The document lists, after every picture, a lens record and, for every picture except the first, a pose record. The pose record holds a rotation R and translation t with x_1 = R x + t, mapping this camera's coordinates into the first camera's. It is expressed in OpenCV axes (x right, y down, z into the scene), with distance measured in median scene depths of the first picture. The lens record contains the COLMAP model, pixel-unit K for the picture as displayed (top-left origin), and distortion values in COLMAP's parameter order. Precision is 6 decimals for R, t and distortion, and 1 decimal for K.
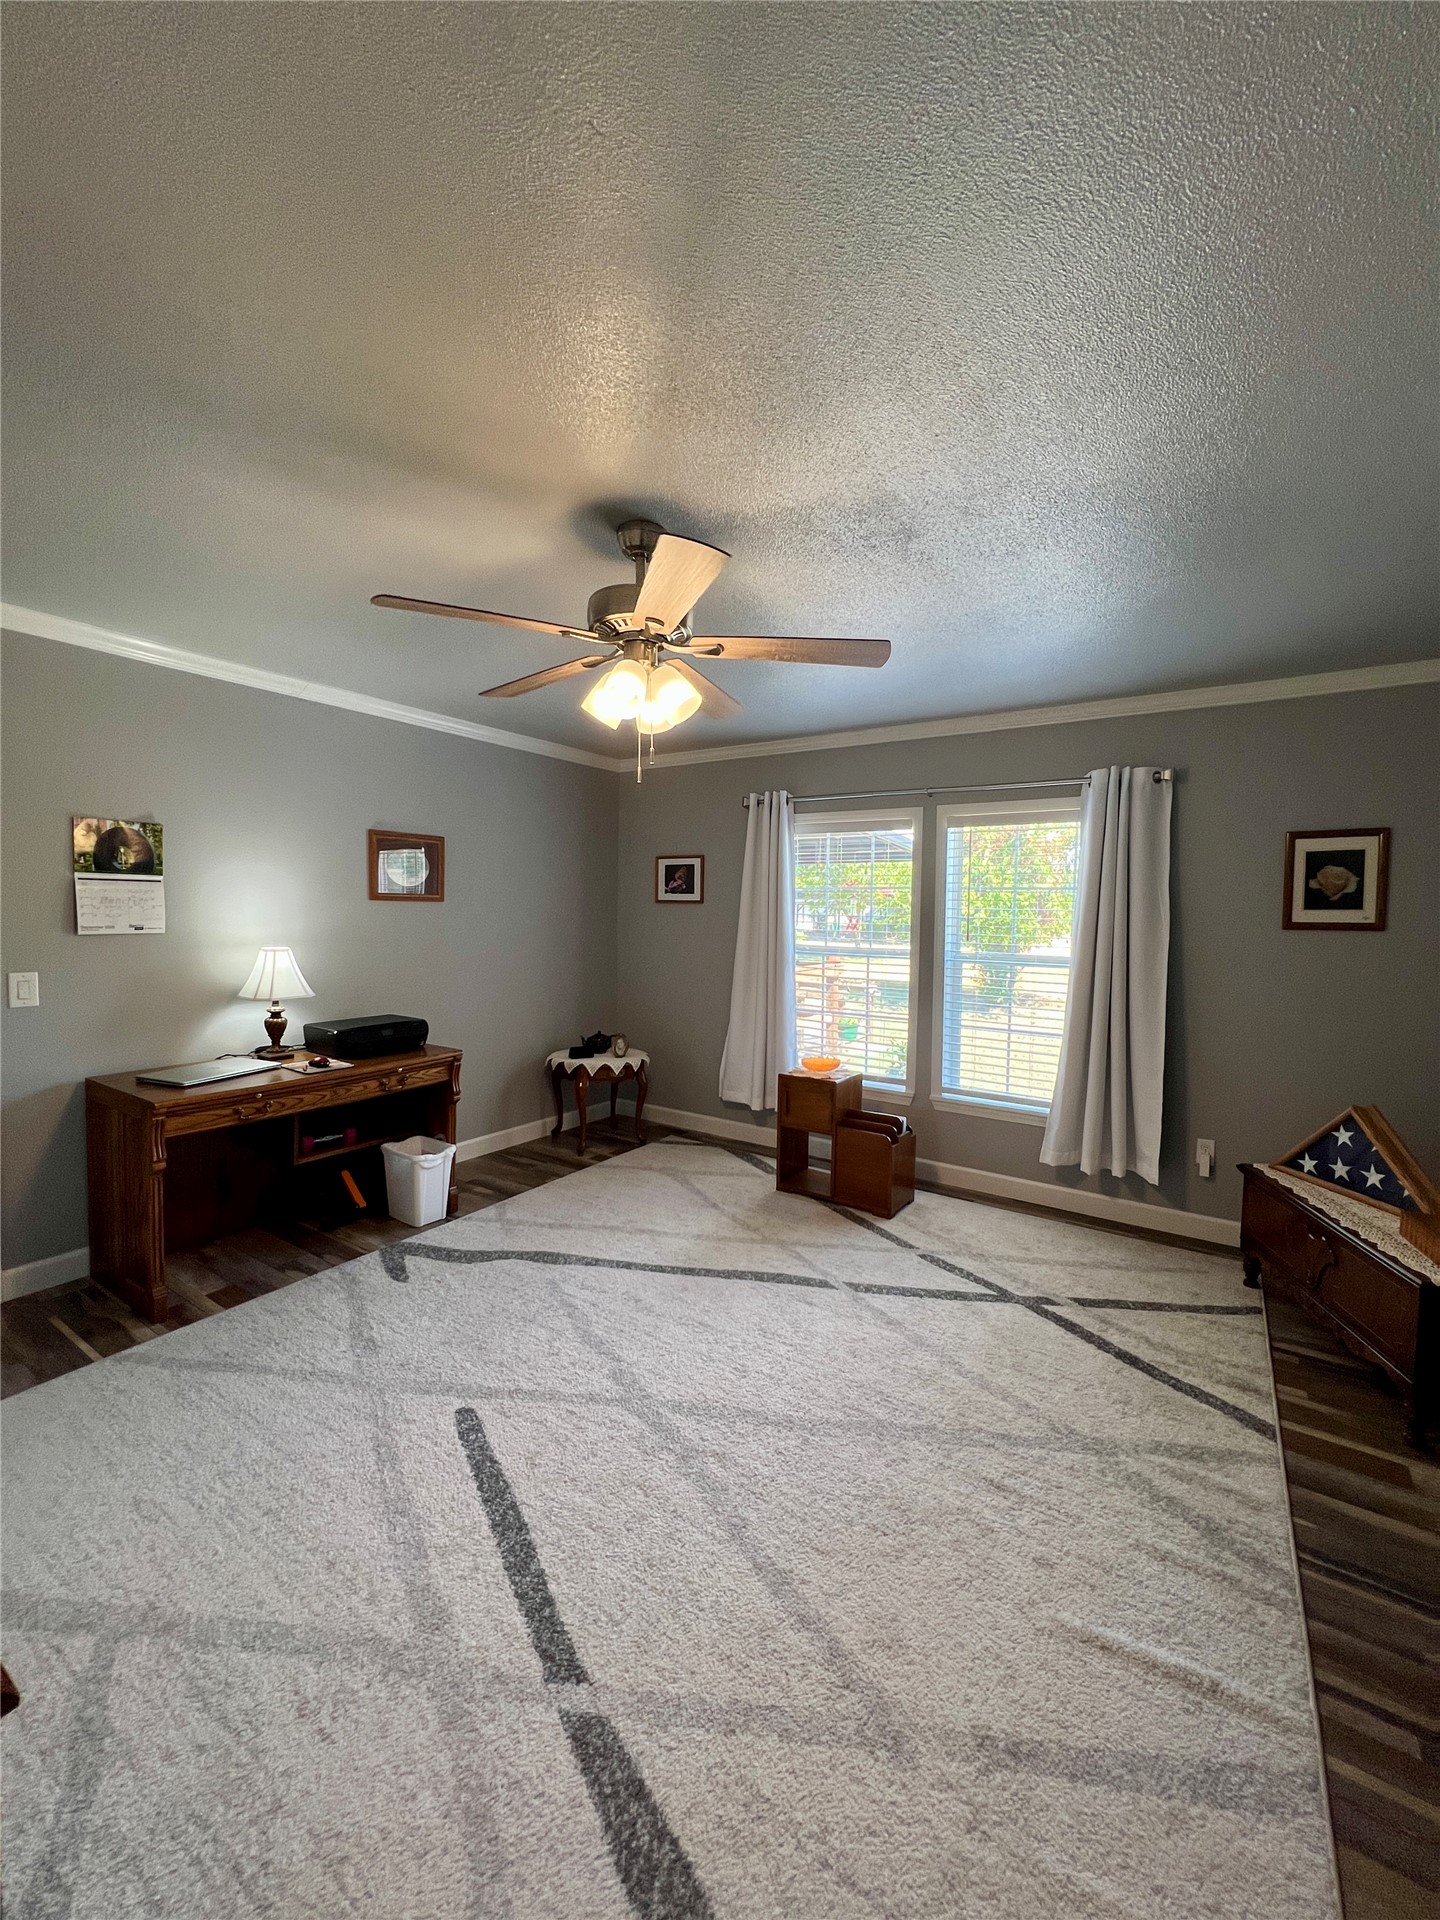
lens RADIAL K [[770.8, 0, 725.5], [0, 770.8, 954.6], [0, 0, 1]] dist [-0.003656, 0.000906]
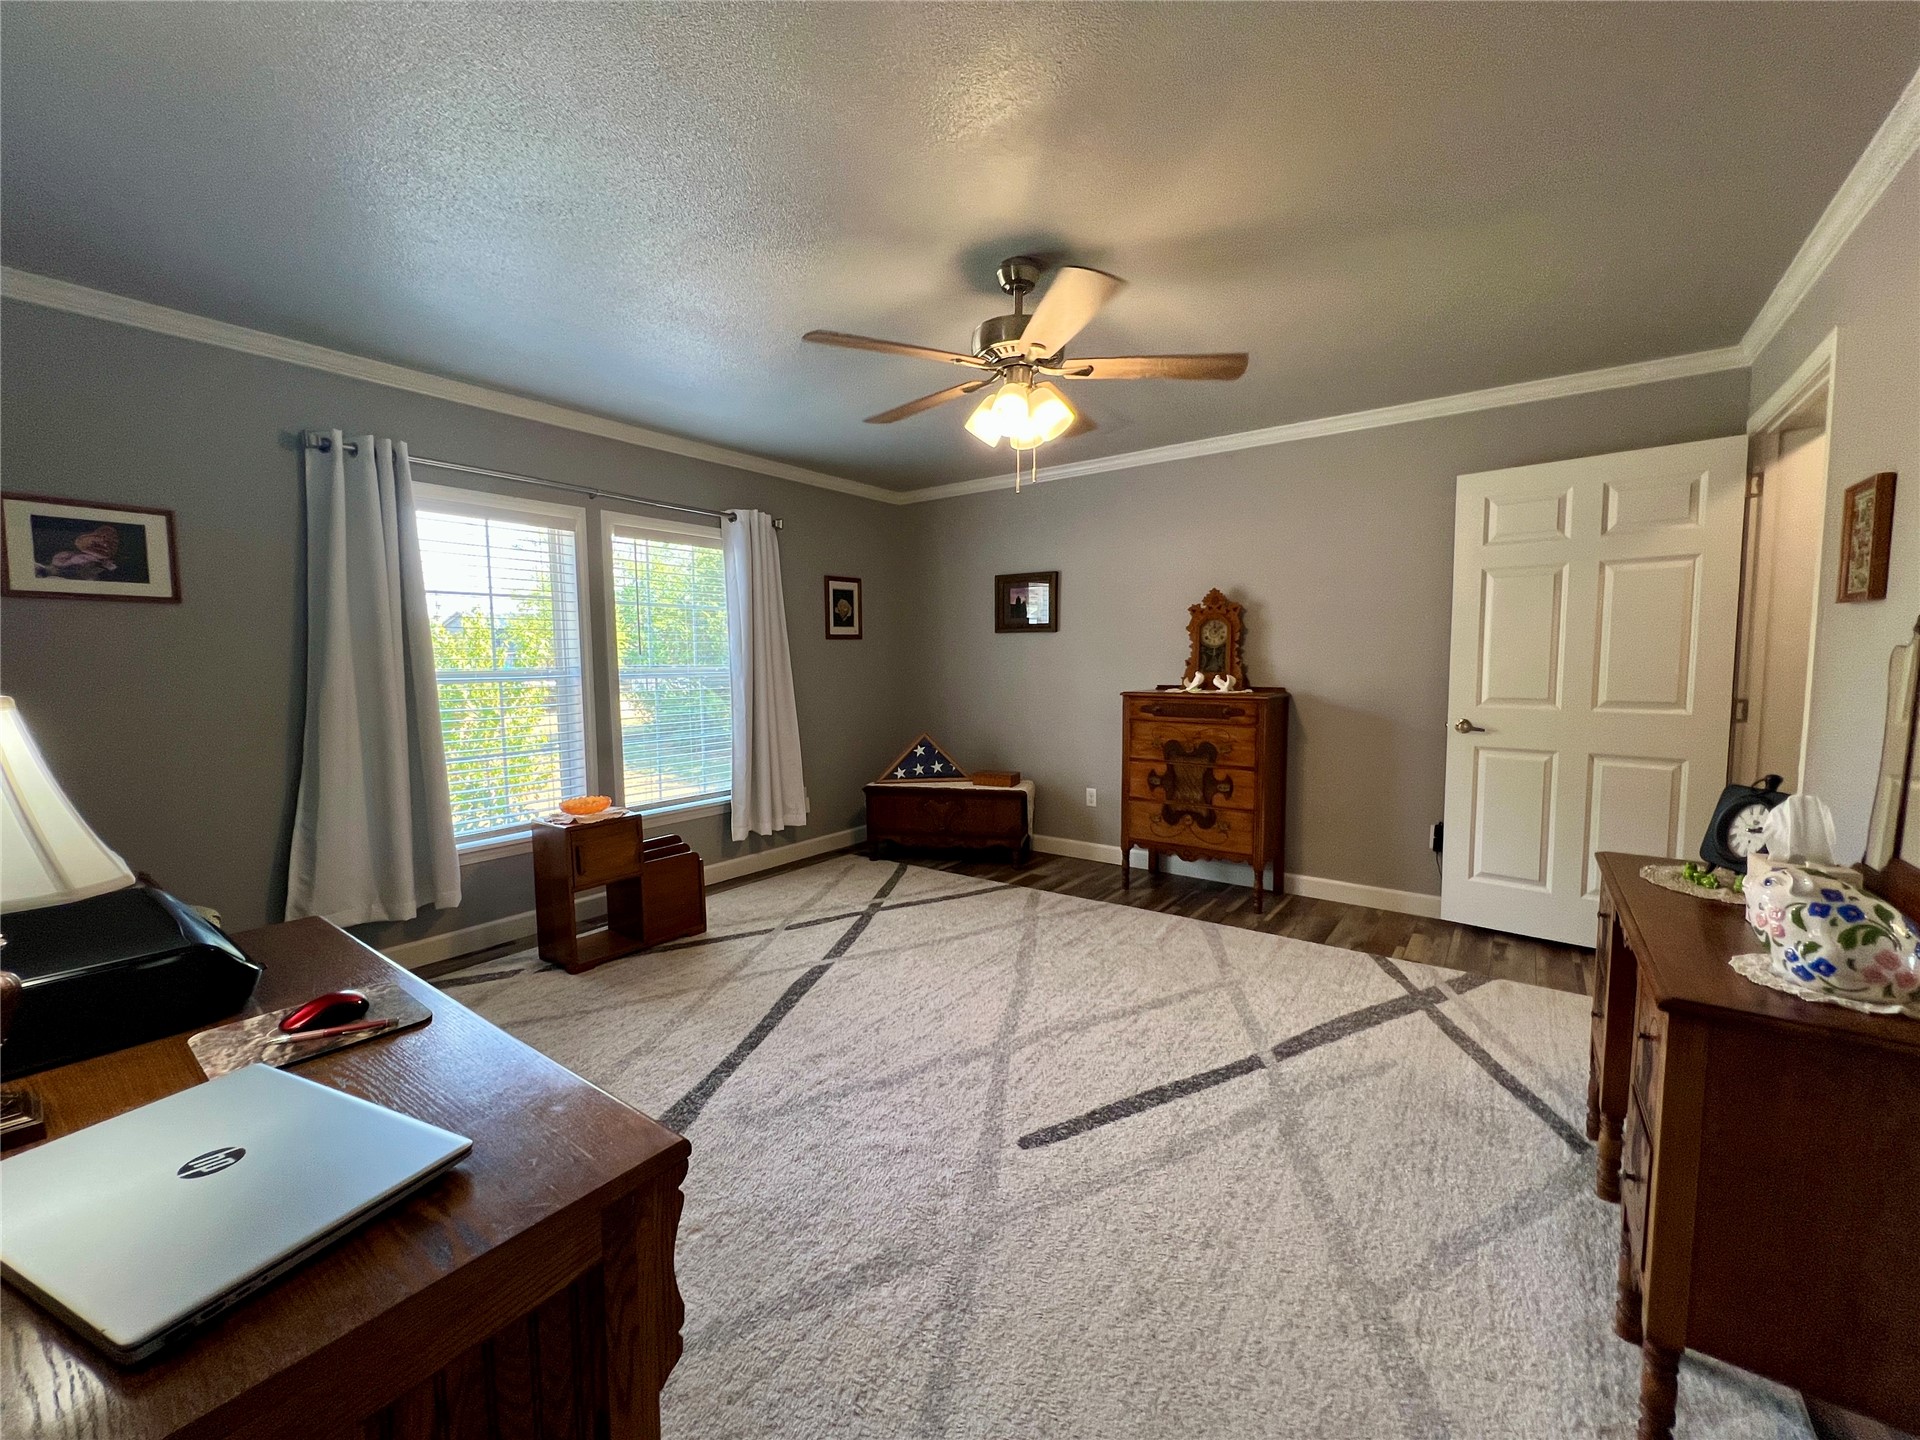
lens RADIAL K [[771.5, 0, 952.9], [0, 771.5, 714.8], [0, 0, 1]] dist [-0.001004, 0.000893]
pose [[0.051053, -0.093620, 0.994298, -0.923131], [0.064477, 0.993828, 0.090265, -0.005740], [-0.996612, 0.059501, 0.056774, 0.760674]]
